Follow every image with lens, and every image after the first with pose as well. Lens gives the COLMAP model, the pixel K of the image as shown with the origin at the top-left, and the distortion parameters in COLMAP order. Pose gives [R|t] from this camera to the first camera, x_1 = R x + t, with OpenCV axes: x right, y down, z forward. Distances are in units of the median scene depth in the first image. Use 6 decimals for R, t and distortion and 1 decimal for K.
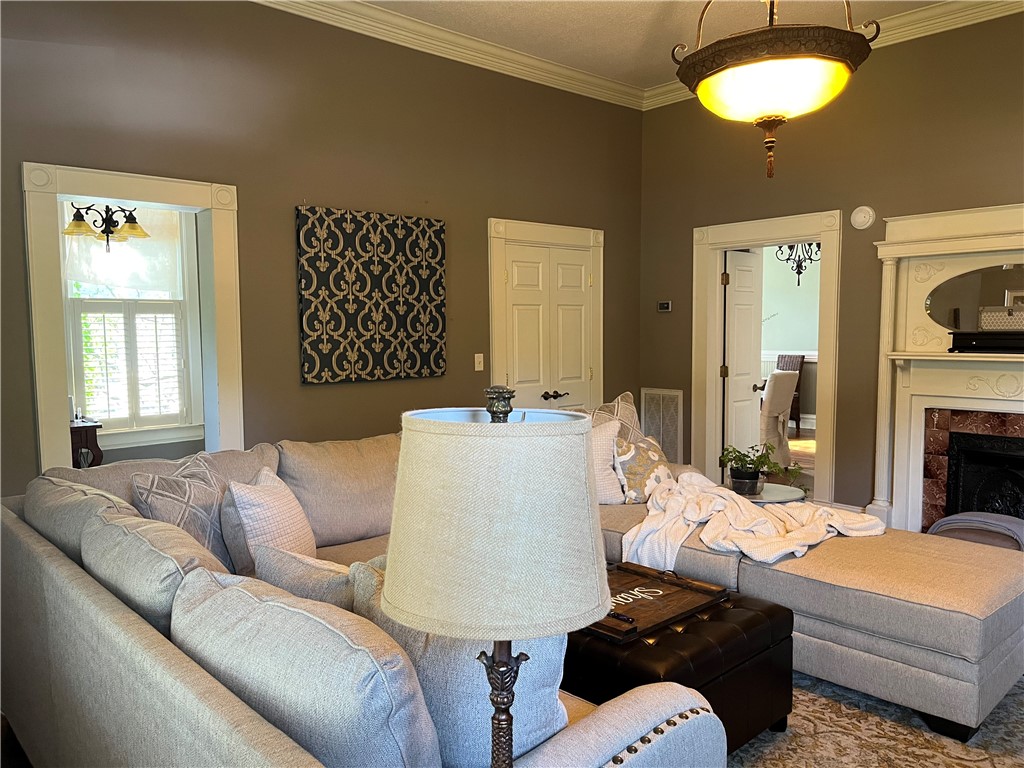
lens RADIAL K [[768.0, 0, 510.6], [0, 768.0, 383.8], [0, 0, 1]] dist [0.007648, -0.000964]
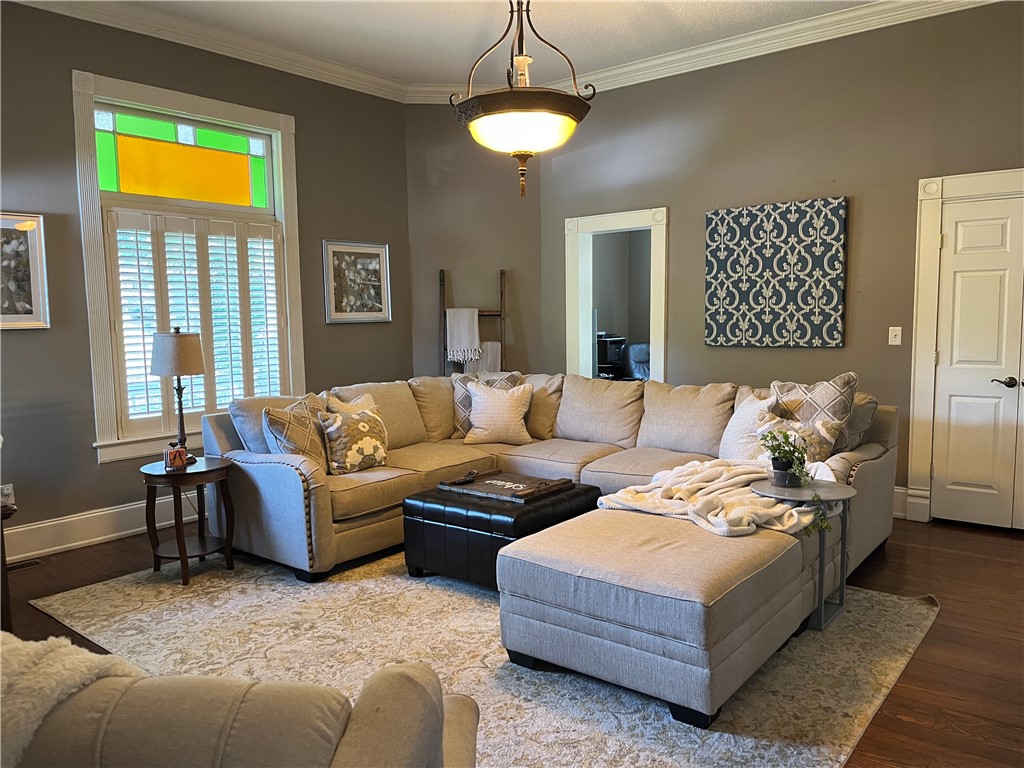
lens RADIAL K [[768.0, 0, 510.3], [0, 768.0, 386.8], [0, 0, 1]] dist [0.007648, -0.000964]
pose [[0.148822, 0.095809, -0.984212, 0.961049], [-0.058326, 0.994413, 0.087983, -0.024897], [0.987142, 0.044311, 0.153579, 0.443515]]
